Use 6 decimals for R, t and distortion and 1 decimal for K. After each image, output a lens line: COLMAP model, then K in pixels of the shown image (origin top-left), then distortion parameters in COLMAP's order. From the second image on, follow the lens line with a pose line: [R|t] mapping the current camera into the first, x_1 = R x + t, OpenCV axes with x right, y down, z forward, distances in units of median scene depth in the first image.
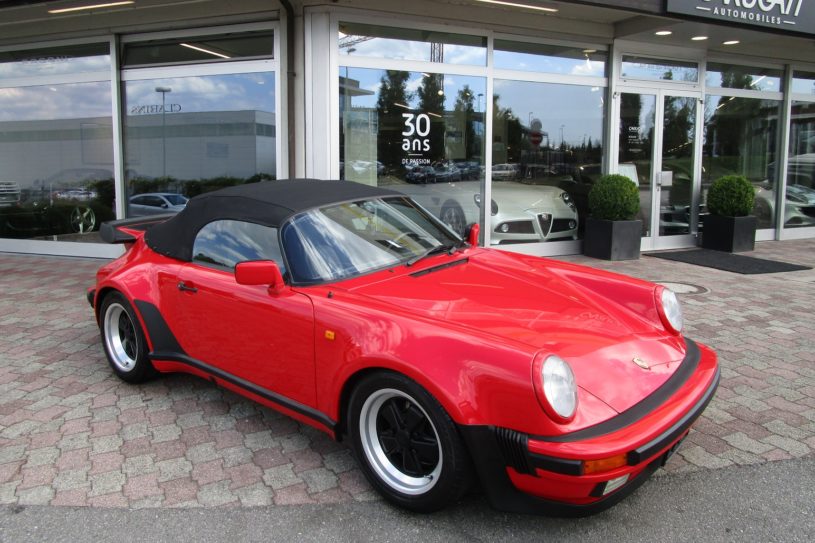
lens RADIAL K [[627.7, 0, 397.5], [0, 627.7, 254.1], [0, 0, 1]] dist [-0.025689, 0.003348]
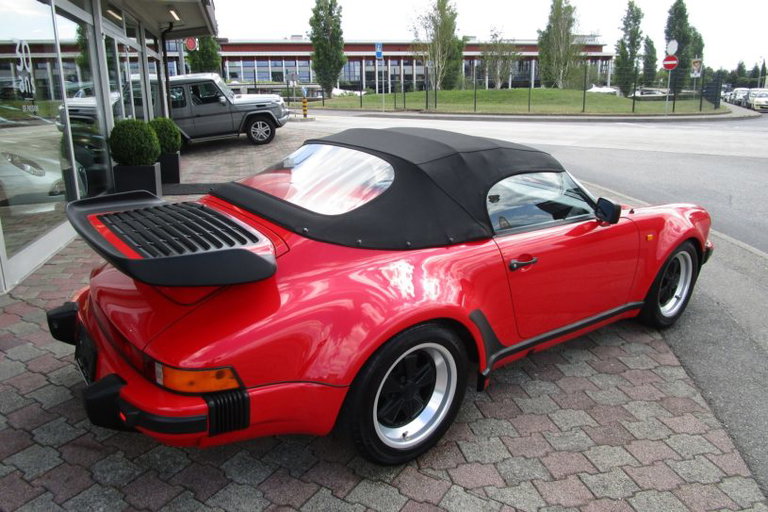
lens RADIAL K [[556.8, 0, 384.6], [0, 556.8, 232.4], [0, 0, 1]] dist [-0.025572, 0.002334]
pose [[0.202540, -0.221989, 0.953781, -0.513283], [0.145387, 0.969990, 0.194888, -0.073958], [-0.968421, 0.099195, 0.228736, 0.484694]]
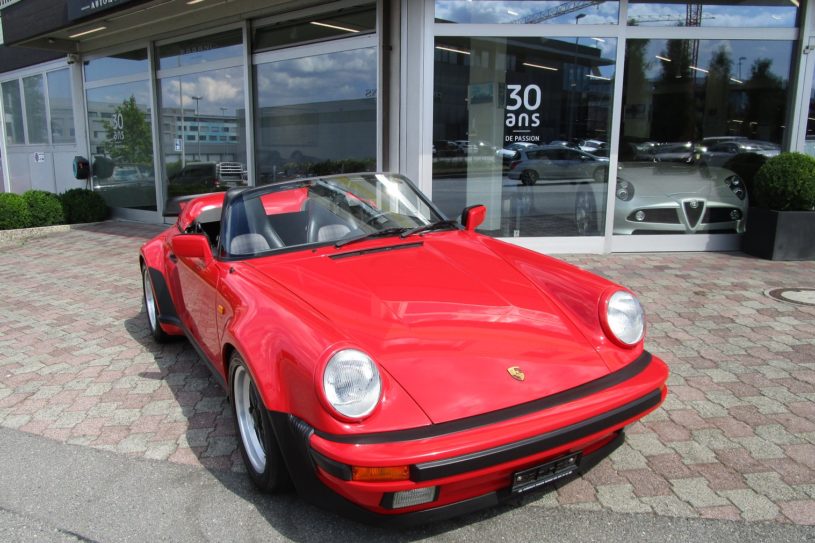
lens RADIAL K [[638.3, 0, 377.9], [0, 638.3, 303.5], [0, 0, 1]] dist [-0.024197, 0.002563]
pose [[0.926320, 0.080318, -0.368076, 0.196362], [-0.042376, 0.993023, 0.110041, -0.003079], [0.374346, -0.086335, 0.923261, 0.050668]]
